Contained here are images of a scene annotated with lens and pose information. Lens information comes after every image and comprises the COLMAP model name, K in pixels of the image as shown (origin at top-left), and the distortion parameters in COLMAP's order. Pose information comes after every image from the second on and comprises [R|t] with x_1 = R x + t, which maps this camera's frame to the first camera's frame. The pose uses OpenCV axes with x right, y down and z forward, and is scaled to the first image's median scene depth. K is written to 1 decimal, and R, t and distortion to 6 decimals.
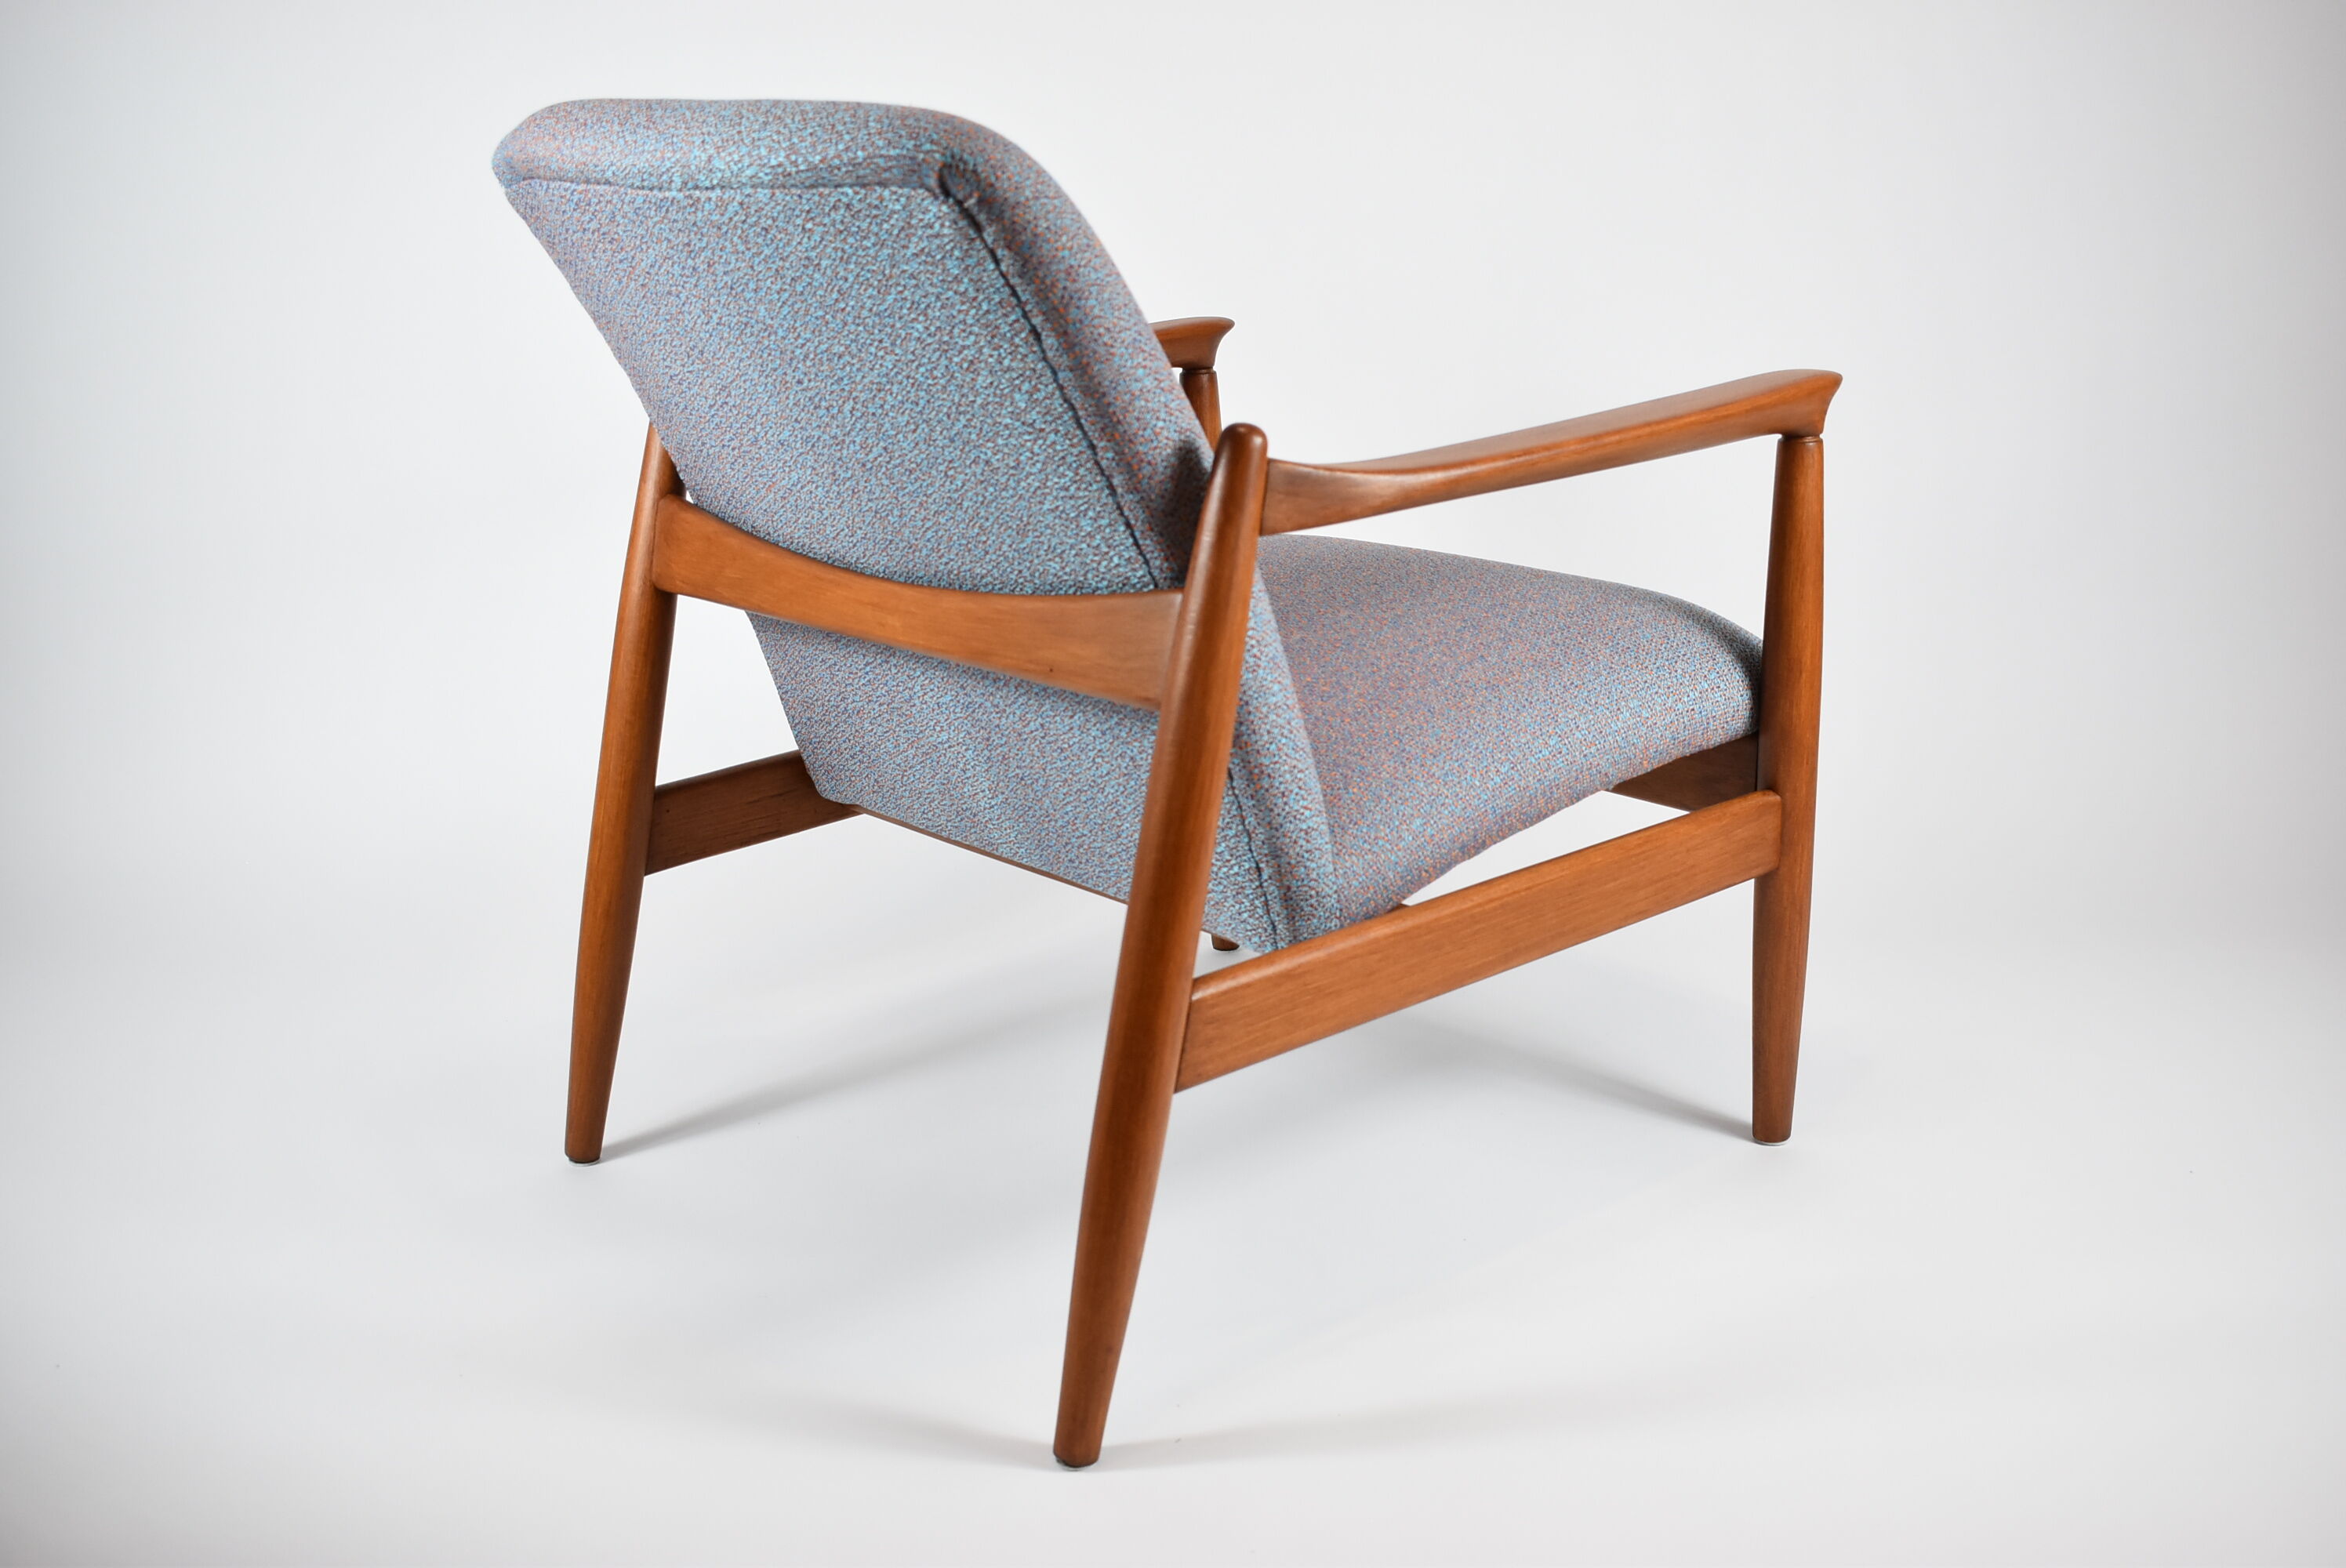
lens RADIAL K [[2485.1, 0, 1173.0], [0, 2485.1, 784.0], [0, 0, 1]] dist [-0.075258, -0.006259]
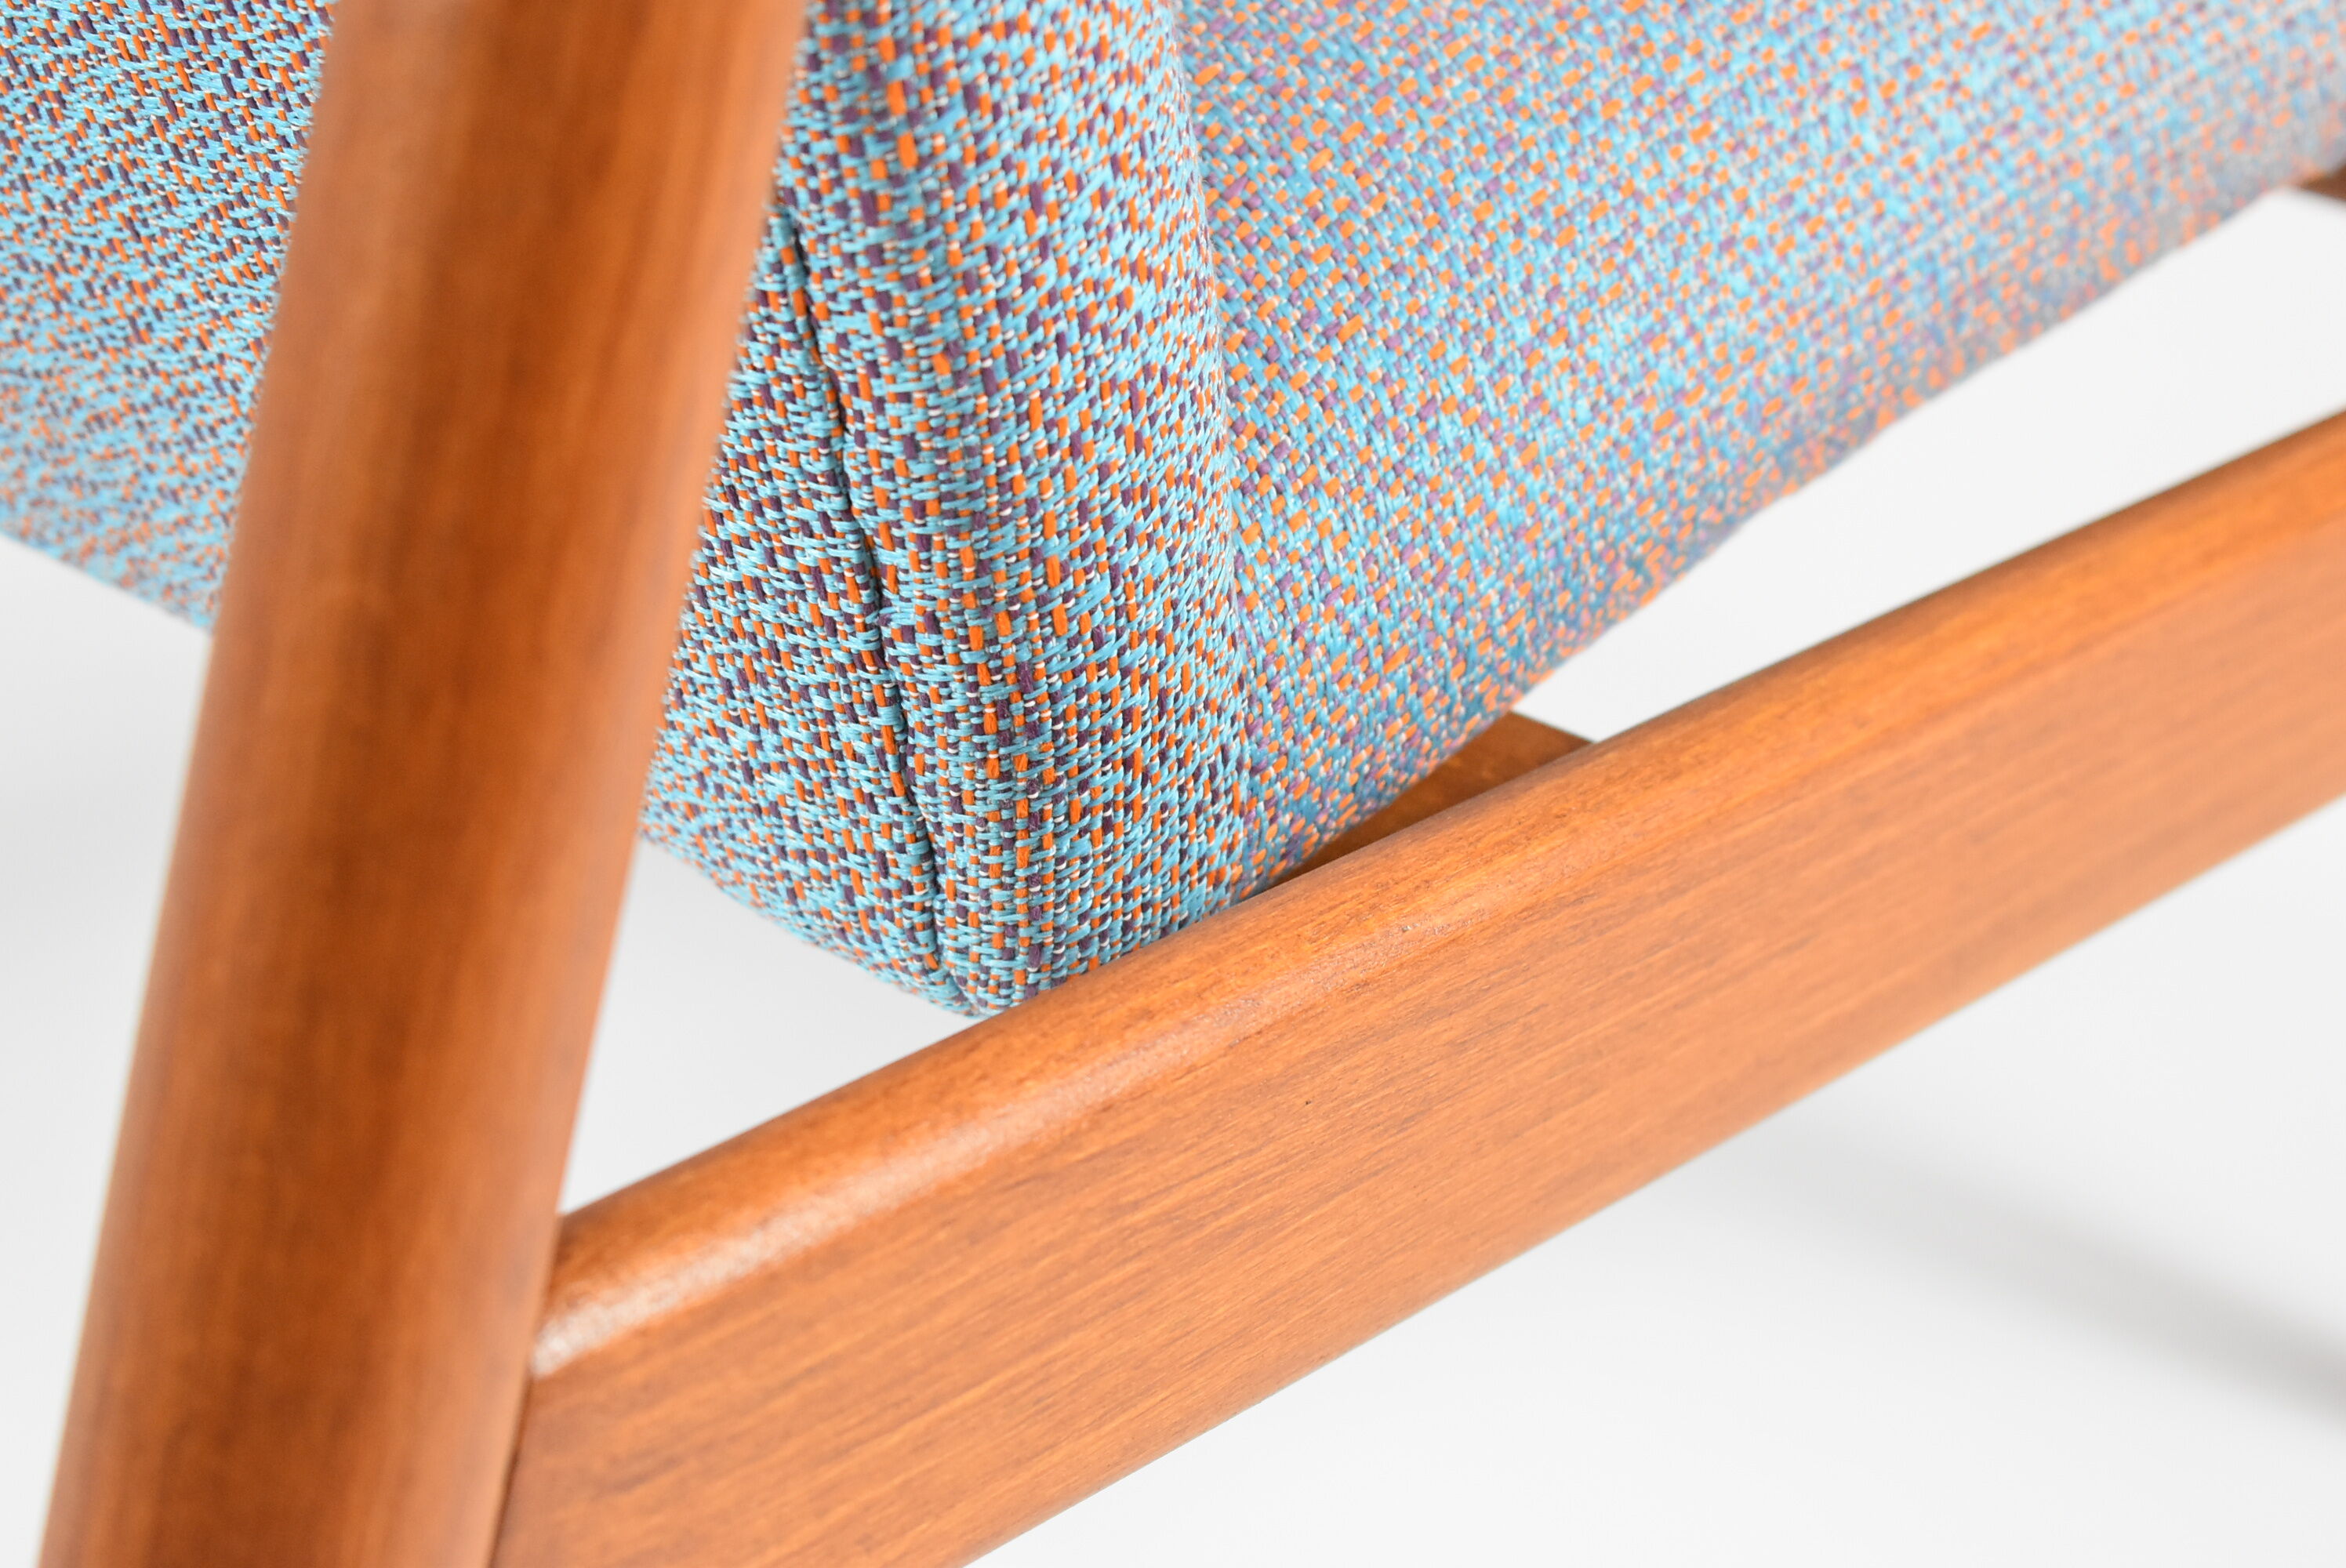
lens RADIAL K [[5406.1, 0, 1173.0], [0, 5406.1, 784.0], [0, 0, 1]] dist [0.068446, 0.389322]
pose [[0.986767, 0.019399, 0.160983, -0.009771], [-0.043449, 0.988145, 0.147248, -0.012407], [-0.156218, -0.152294, 0.975911, 0.583294]]
